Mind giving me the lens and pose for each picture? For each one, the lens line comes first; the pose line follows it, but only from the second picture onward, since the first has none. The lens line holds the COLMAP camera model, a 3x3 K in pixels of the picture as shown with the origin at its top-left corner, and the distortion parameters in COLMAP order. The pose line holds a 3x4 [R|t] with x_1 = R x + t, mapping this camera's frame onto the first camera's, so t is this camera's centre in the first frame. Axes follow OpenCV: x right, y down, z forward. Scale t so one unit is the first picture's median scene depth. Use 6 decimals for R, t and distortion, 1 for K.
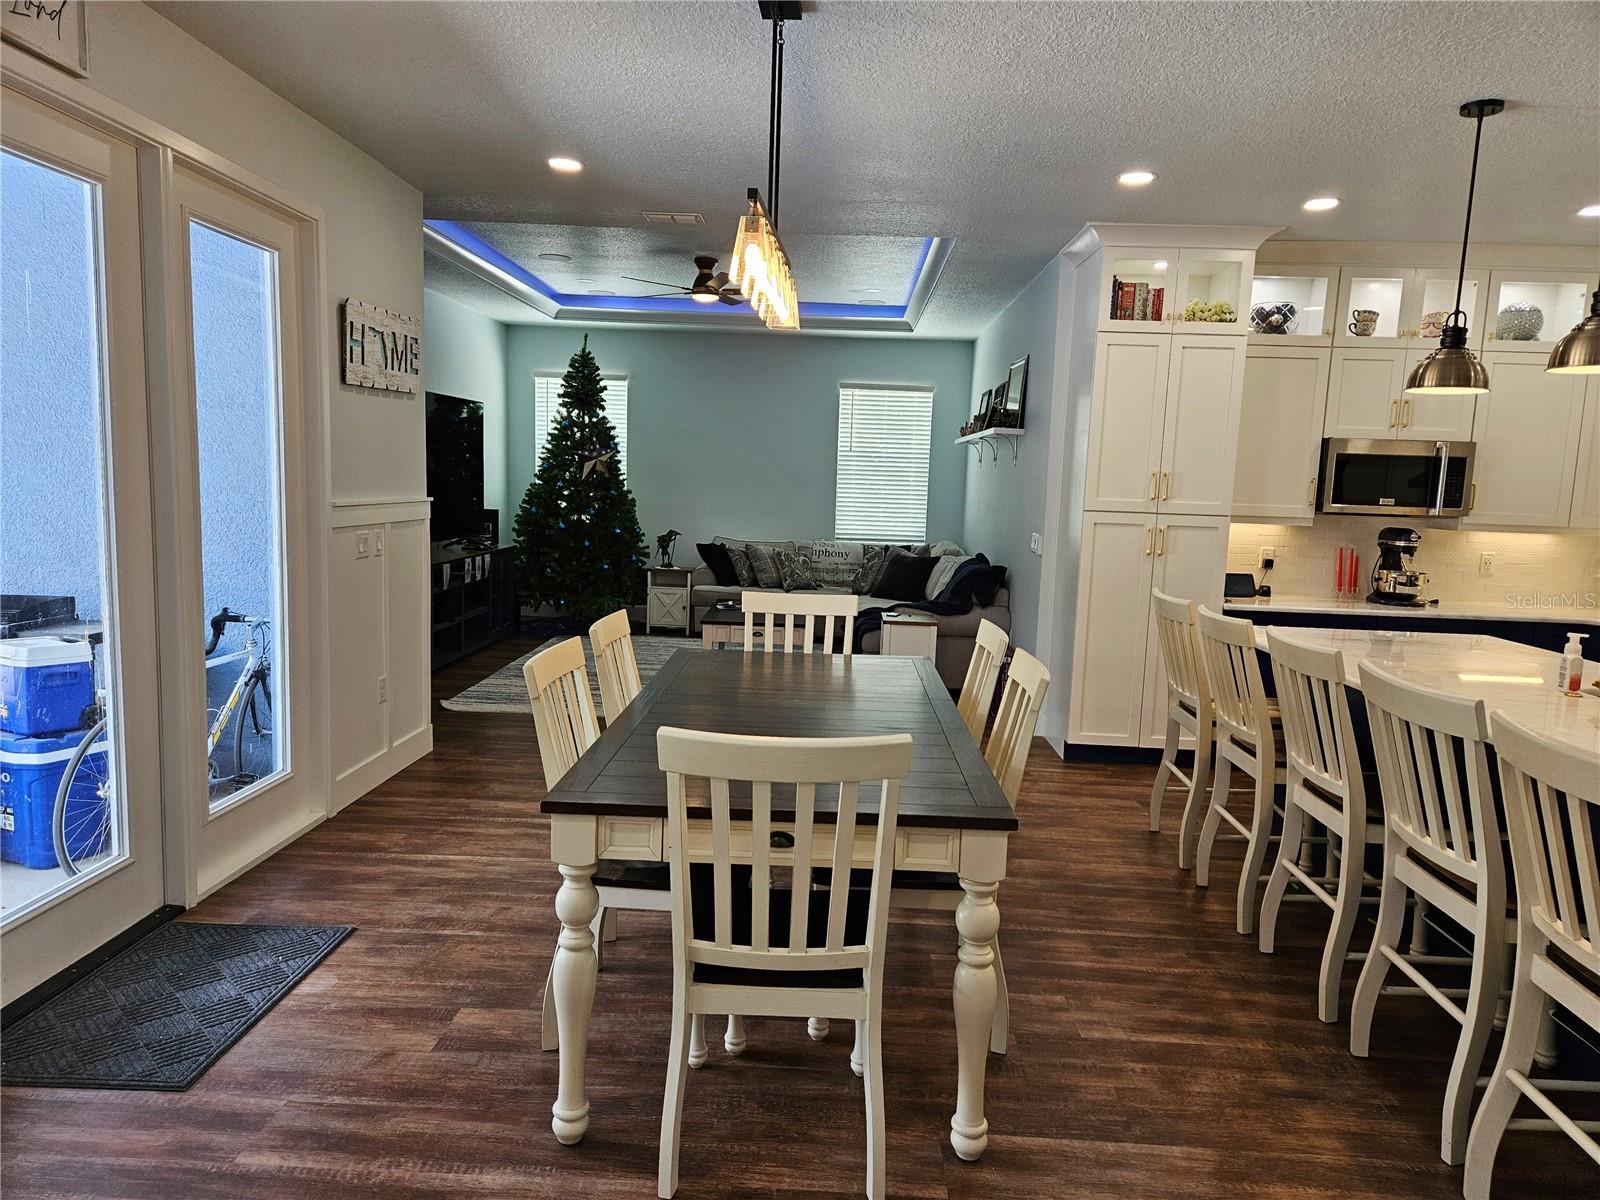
lens RADIAL K [[1062.6, 0, 804.4], [0, 1062.6, 603.6], [0, 0, 1]] dist [0.071110, -0.056607]
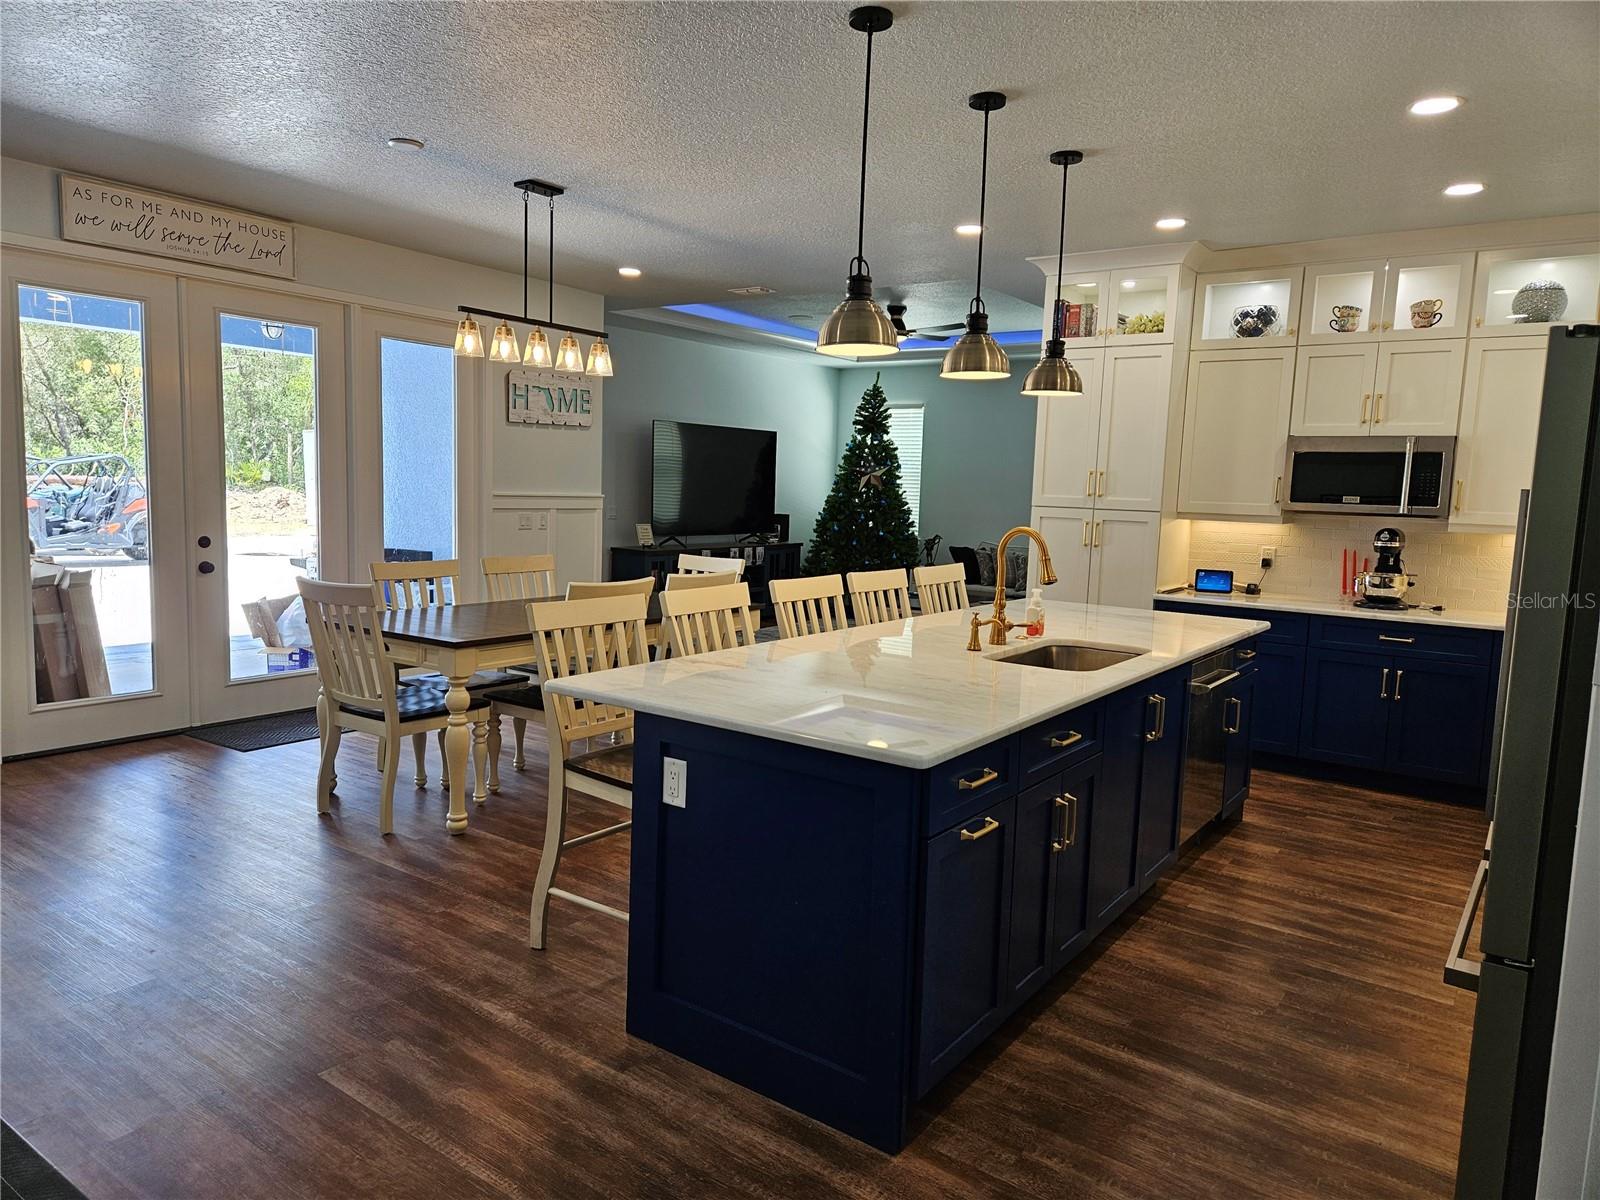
lens RADIAL K [[1078.4, 0, 795.8], [0, 1078.4, 599.8], [0, 0, 1]] dist [0.036052, -0.001152]
pose [[0.829915, 0.051787, -0.555481, 0.706122], [-0.070563, 0.997430, -0.012435, 0.045522], [0.553409, 0.049517, 0.831436, -0.094449]]
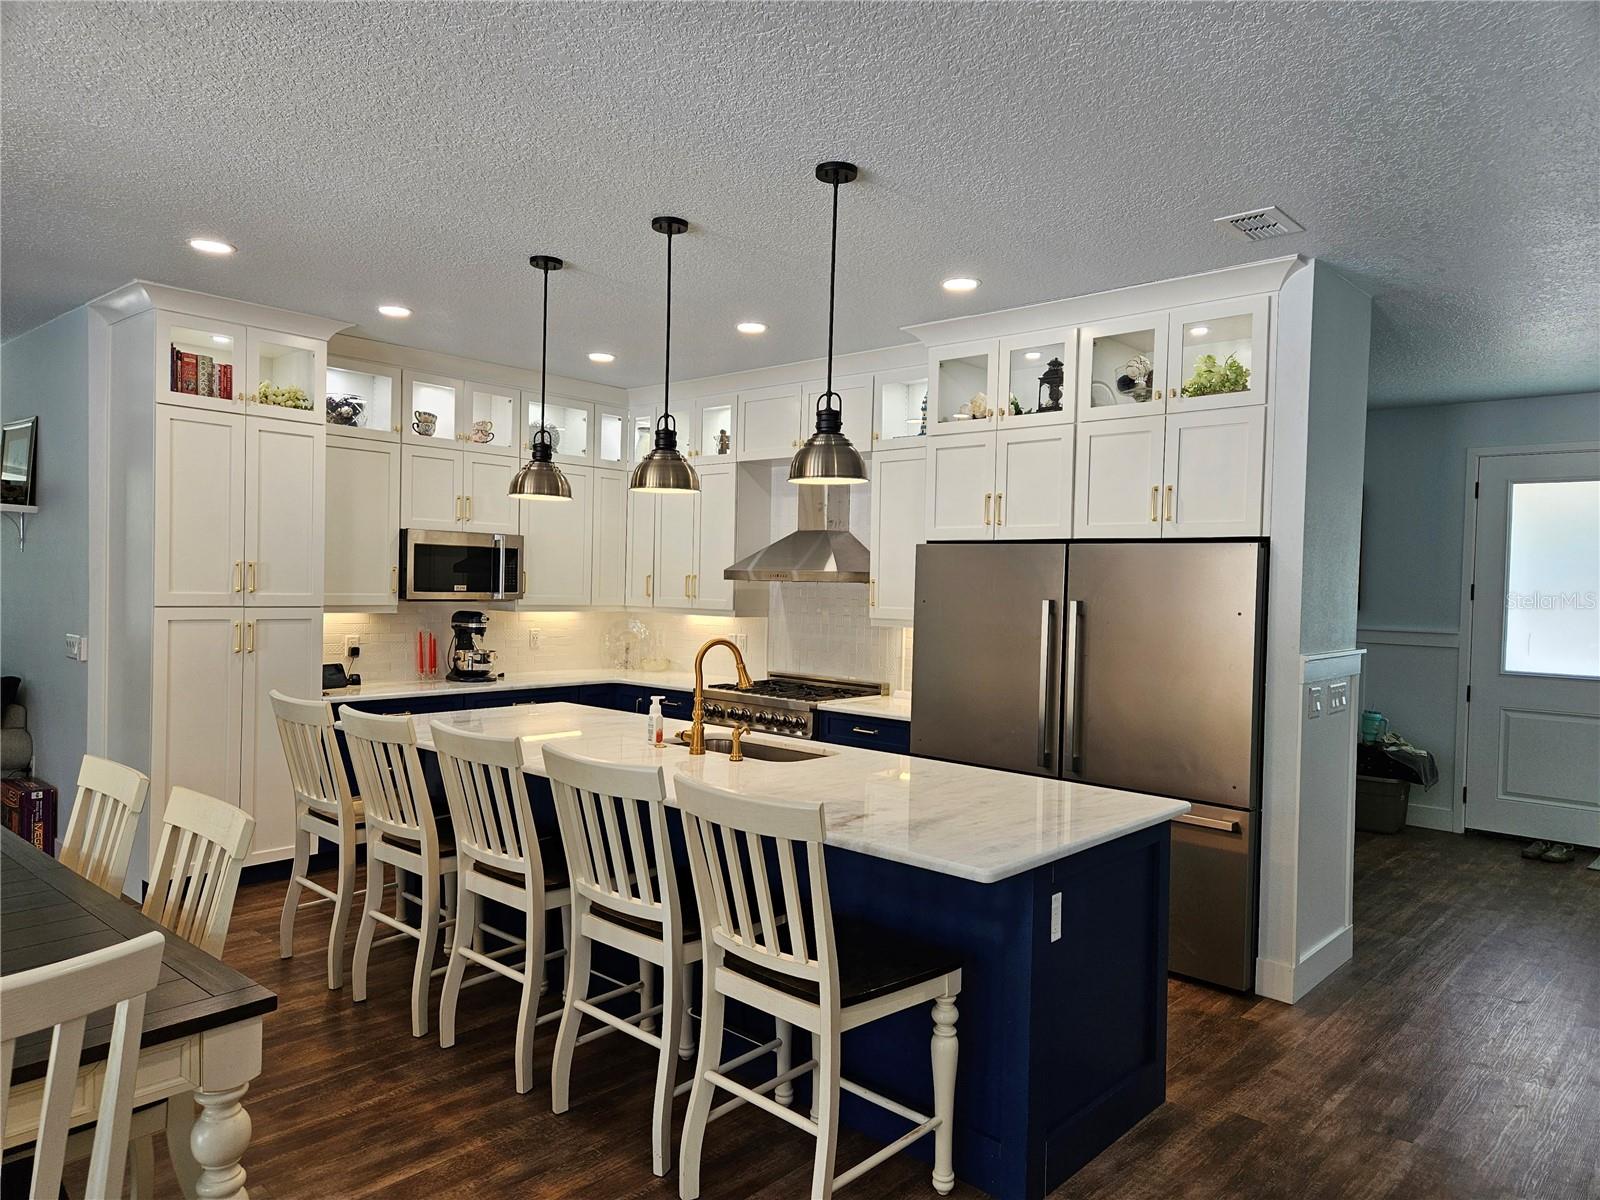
lens RADIAL K [[1062.6, 0, 804.4], [0, 1062.6, 603.6], [0, 0, 1]] dist [0.071110, -0.056607]
pose [[0.640051, -0.038103, 0.767387, -0.072060], [0.091376, 0.995456, -0.026787, -0.018658], [-0.762879, 0.087266, 0.640624, 0.043950]]
